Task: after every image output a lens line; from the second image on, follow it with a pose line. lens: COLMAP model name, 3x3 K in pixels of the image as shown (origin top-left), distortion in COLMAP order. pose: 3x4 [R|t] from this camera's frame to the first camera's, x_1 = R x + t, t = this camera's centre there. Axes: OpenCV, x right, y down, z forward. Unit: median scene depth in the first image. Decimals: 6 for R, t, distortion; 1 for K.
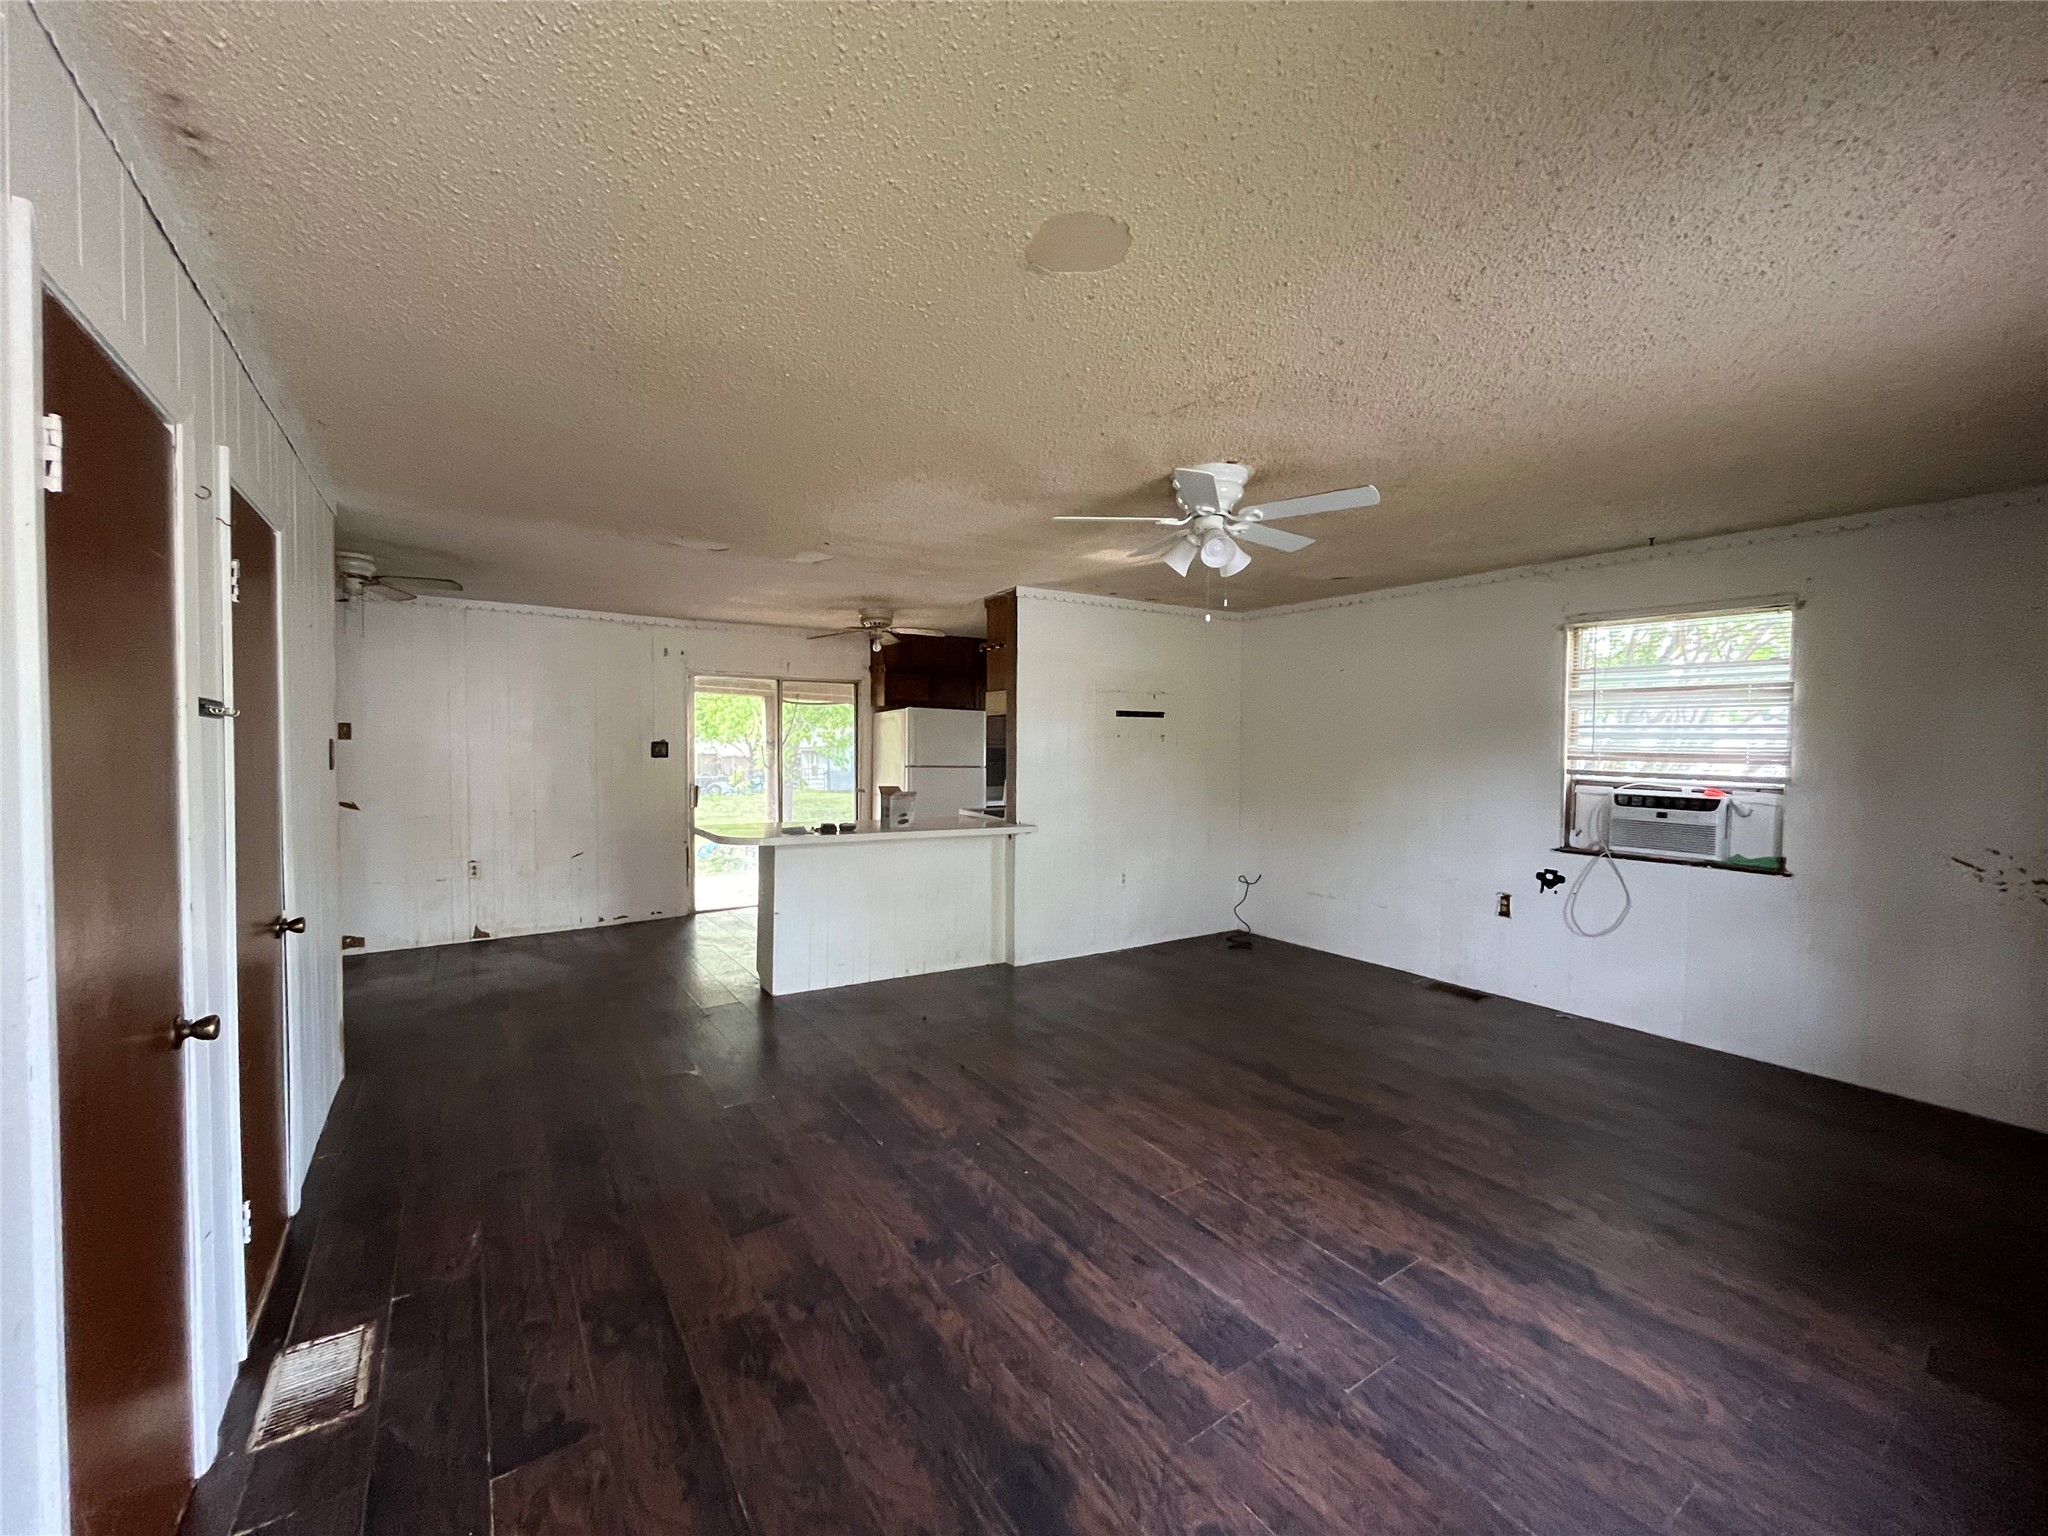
lens RADIAL K [[828.7, 0, 1025.4], [0, 828.7, 765.2], [0, 0, 1]] dist [-0.002320, -0.000784]
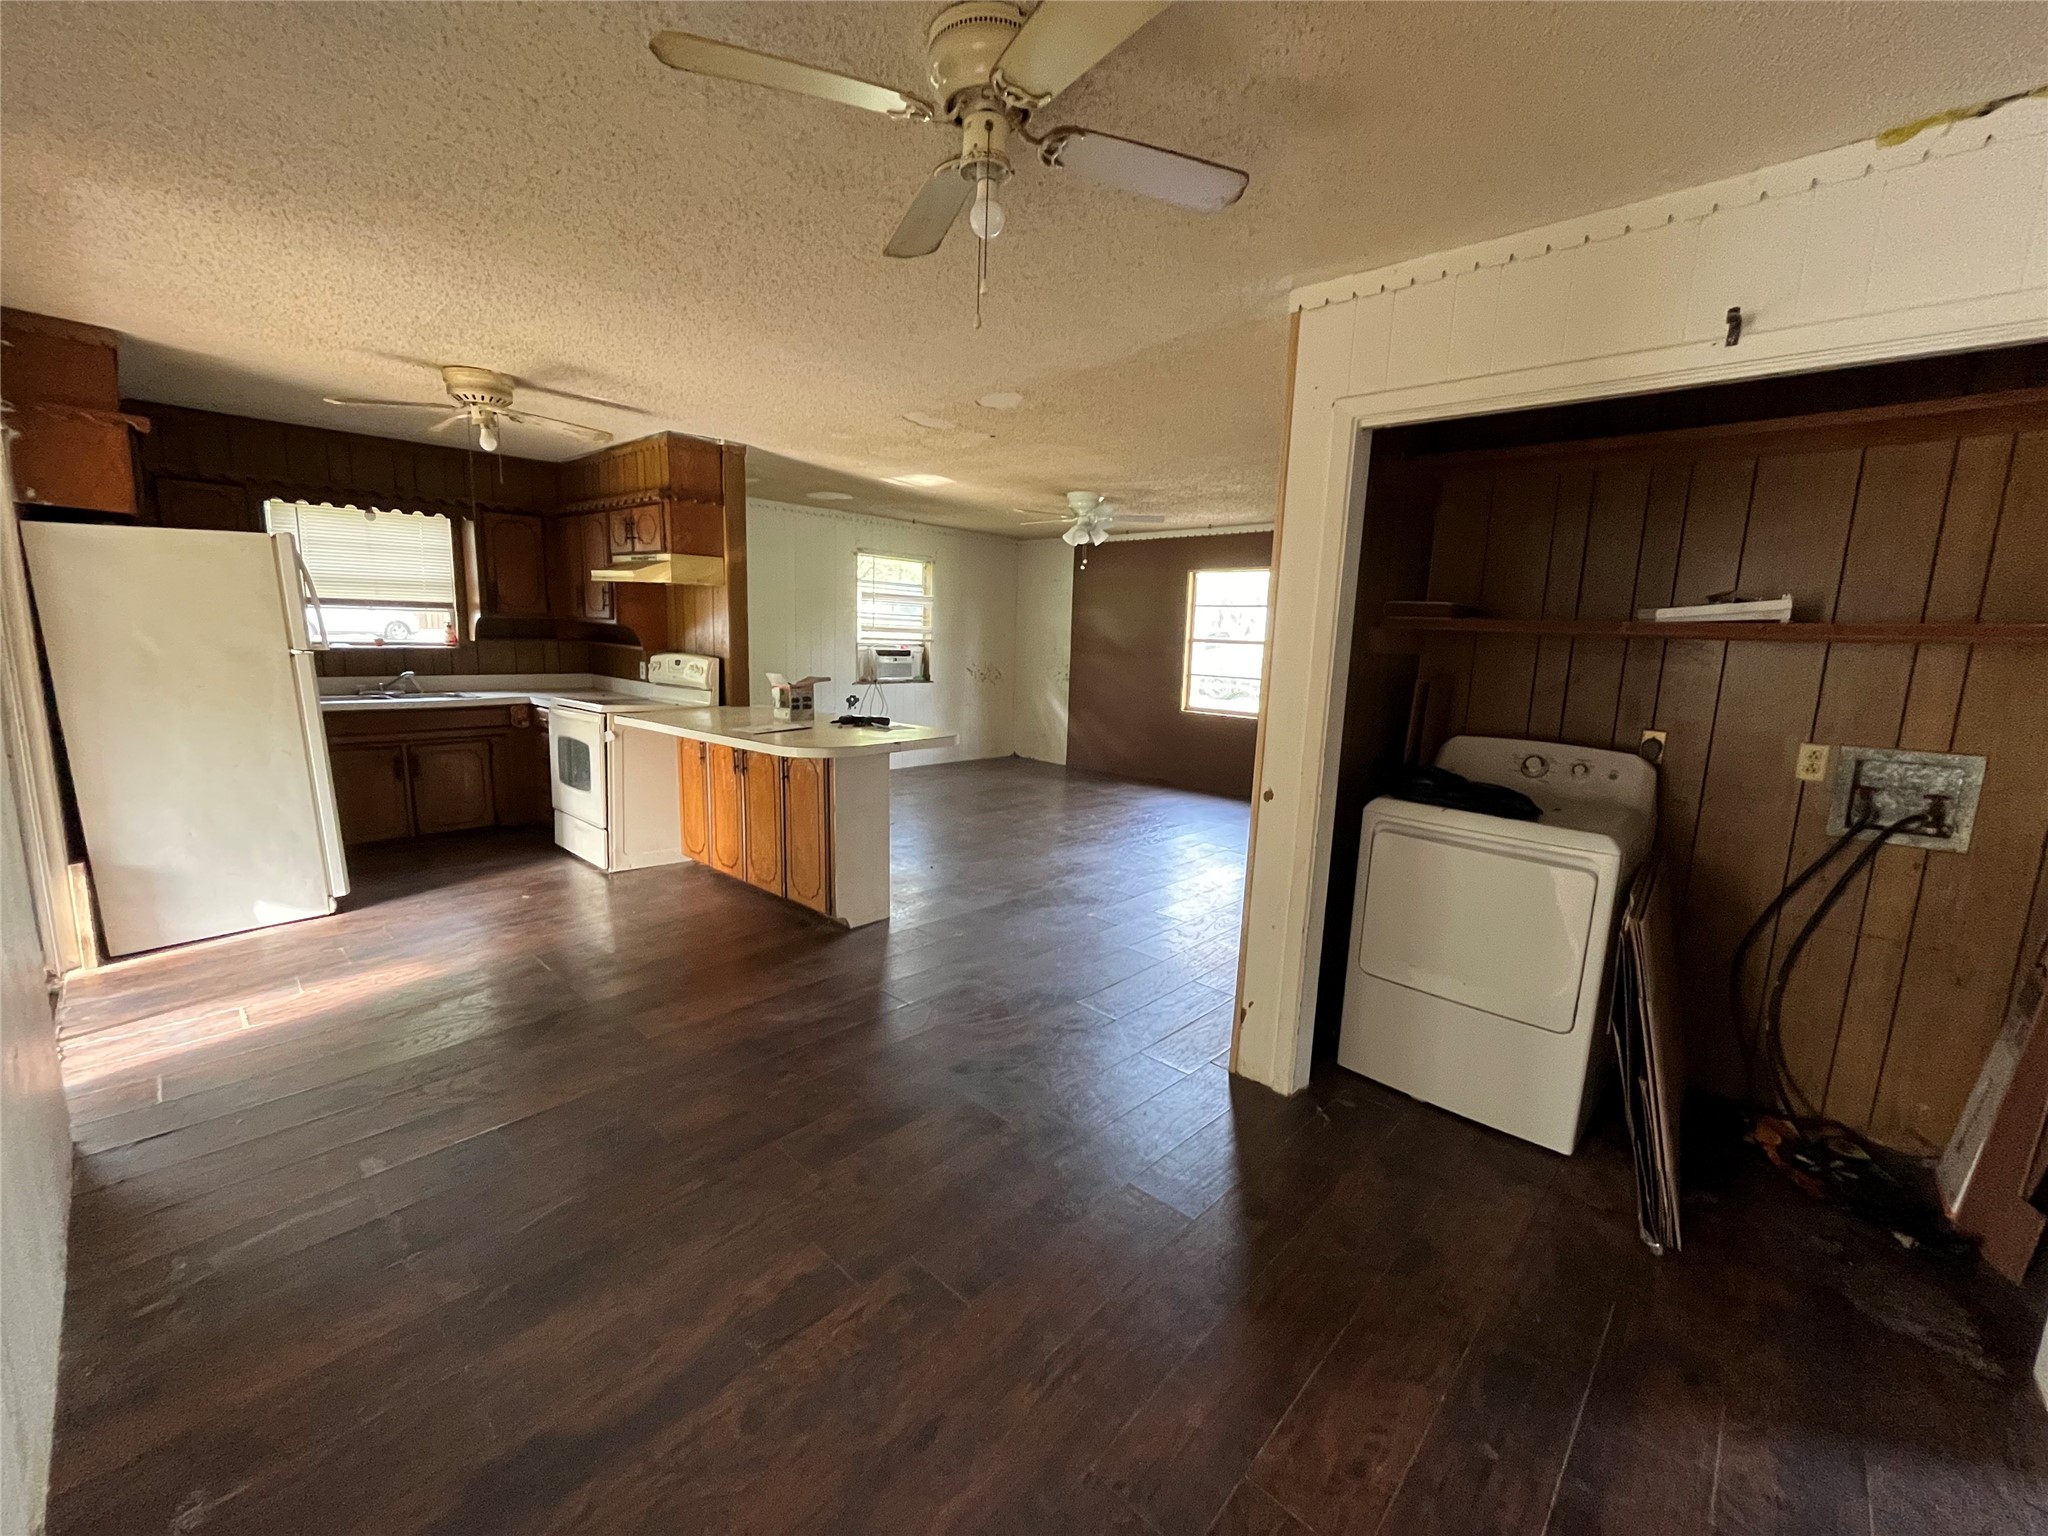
lens RADIAL K [[828.7, 0, 1023.5], [0, 828.7, 769.0], [0, 0, 1]] dist [-0.002320, -0.000784]
pose [[-0.225671, -0.174650, 0.958421, -1.311966], [-0.007532, 0.984083, 0.177553, -0.038080], [-0.974175, 0.032850, -0.223394, 1.196489]]
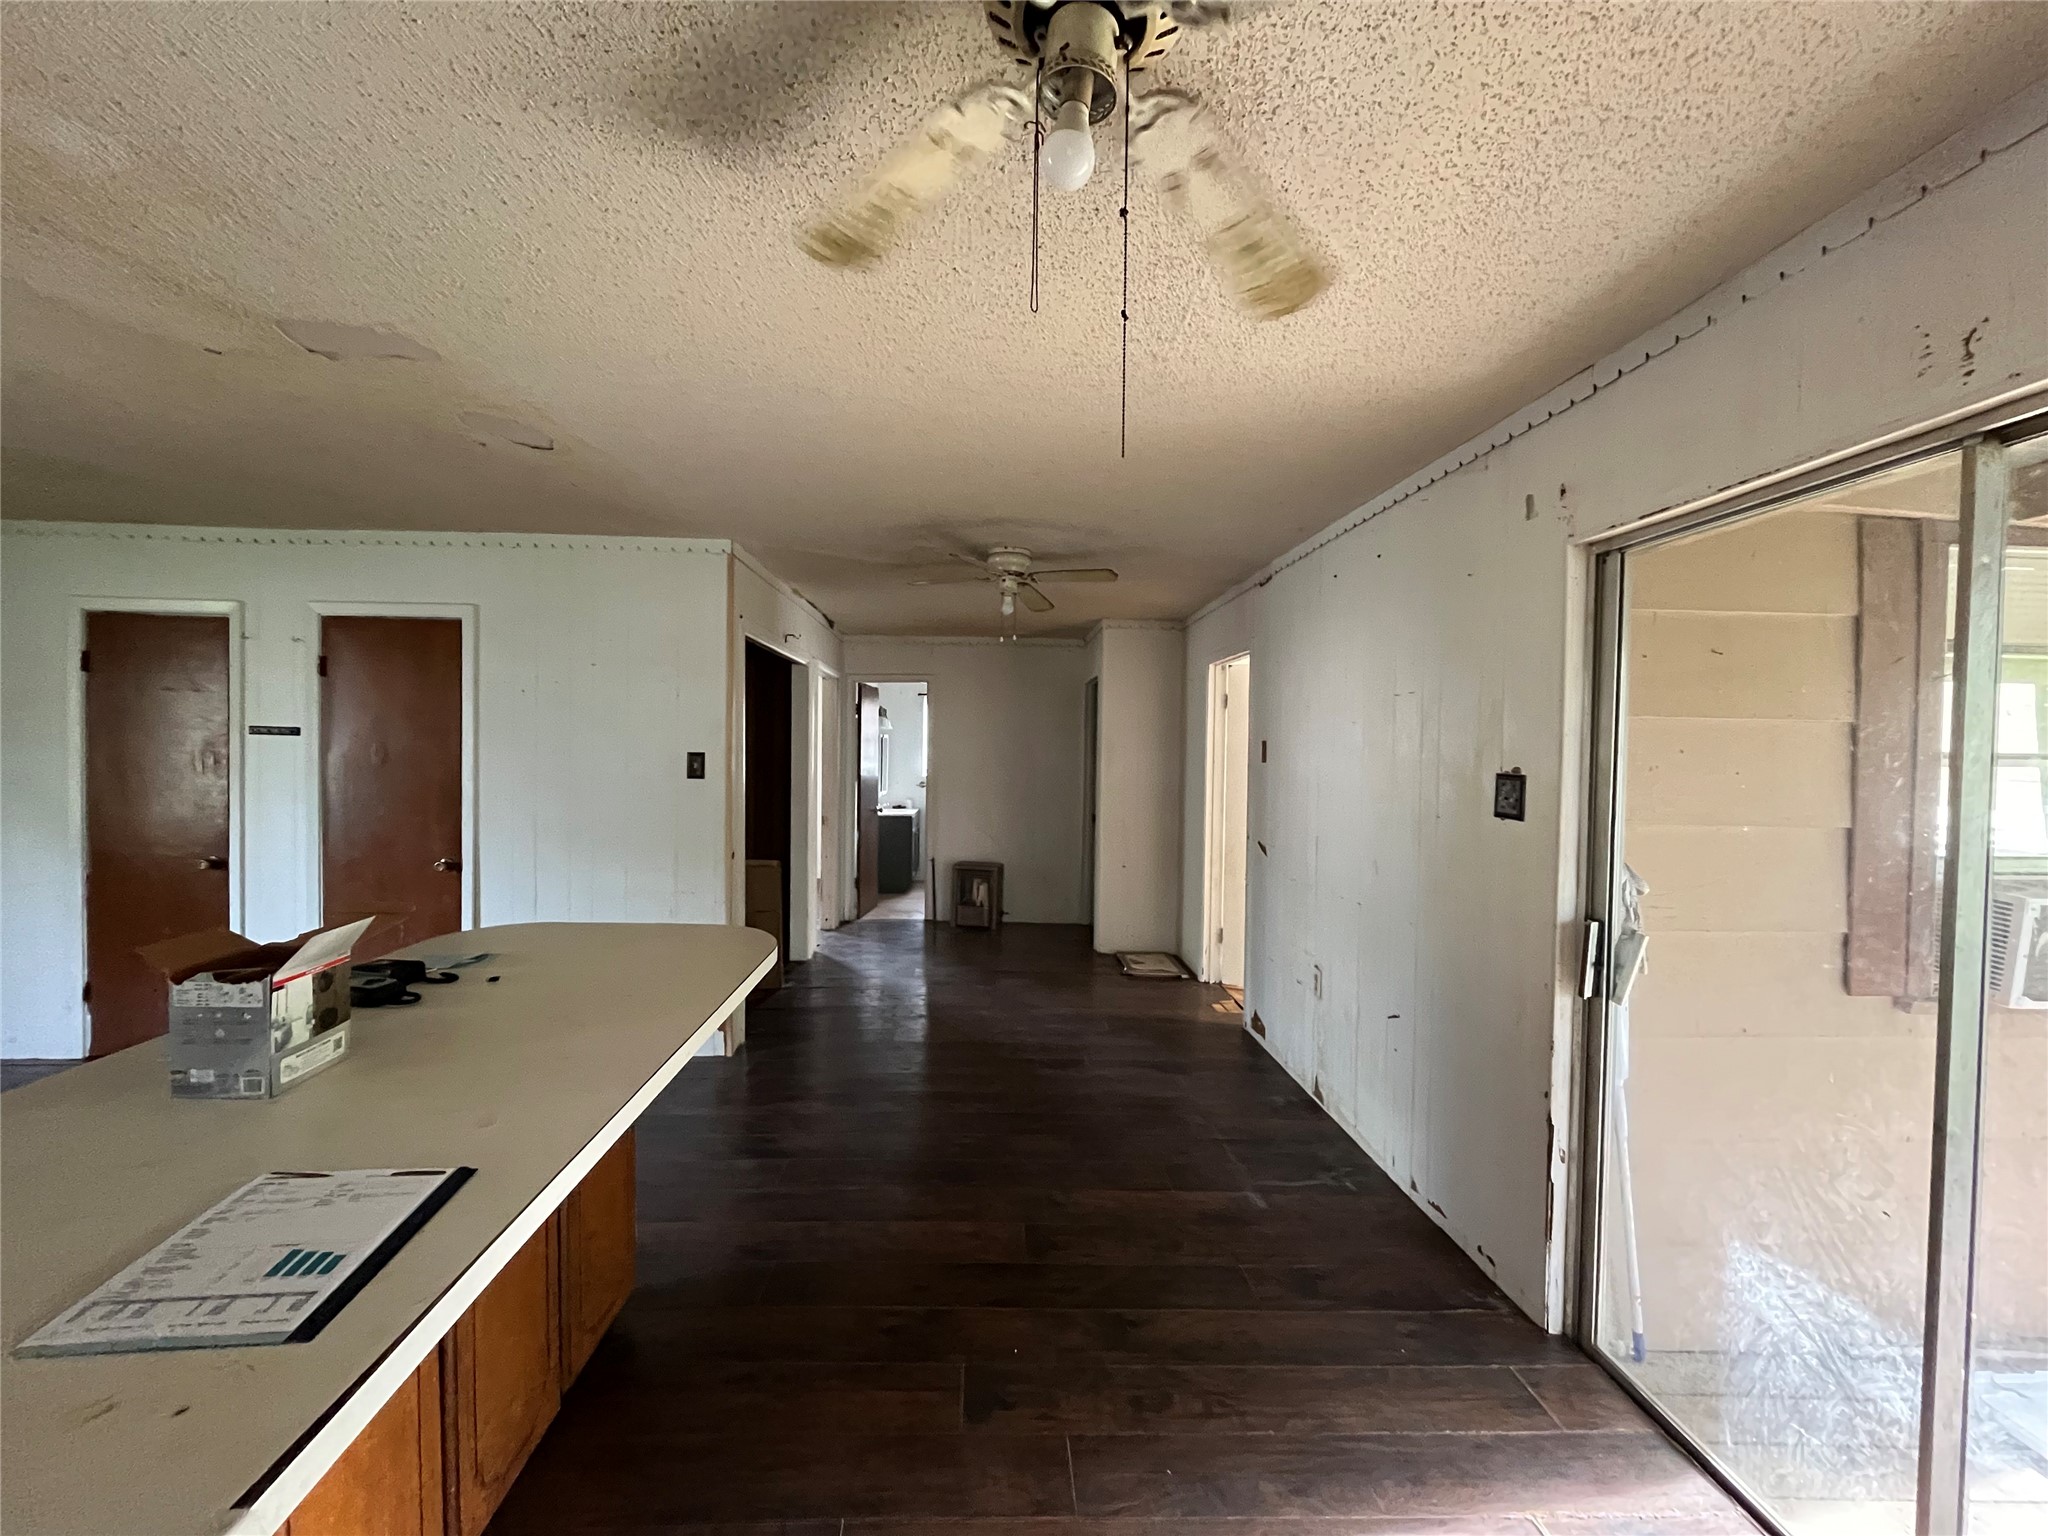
lens RADIAL K [[828.7, 0, 1018.7], [0, 828.7, 772.2], [0, 0, 1]] dist [-0.002320, -0.000784]
pose [[-0.519896, 0.006589, -0.854204, -0.067168], [-0.045129, 0.998362, 0.035168, -0.052432], [0.853036, 0.056833, -0.518747, 1.663508]]
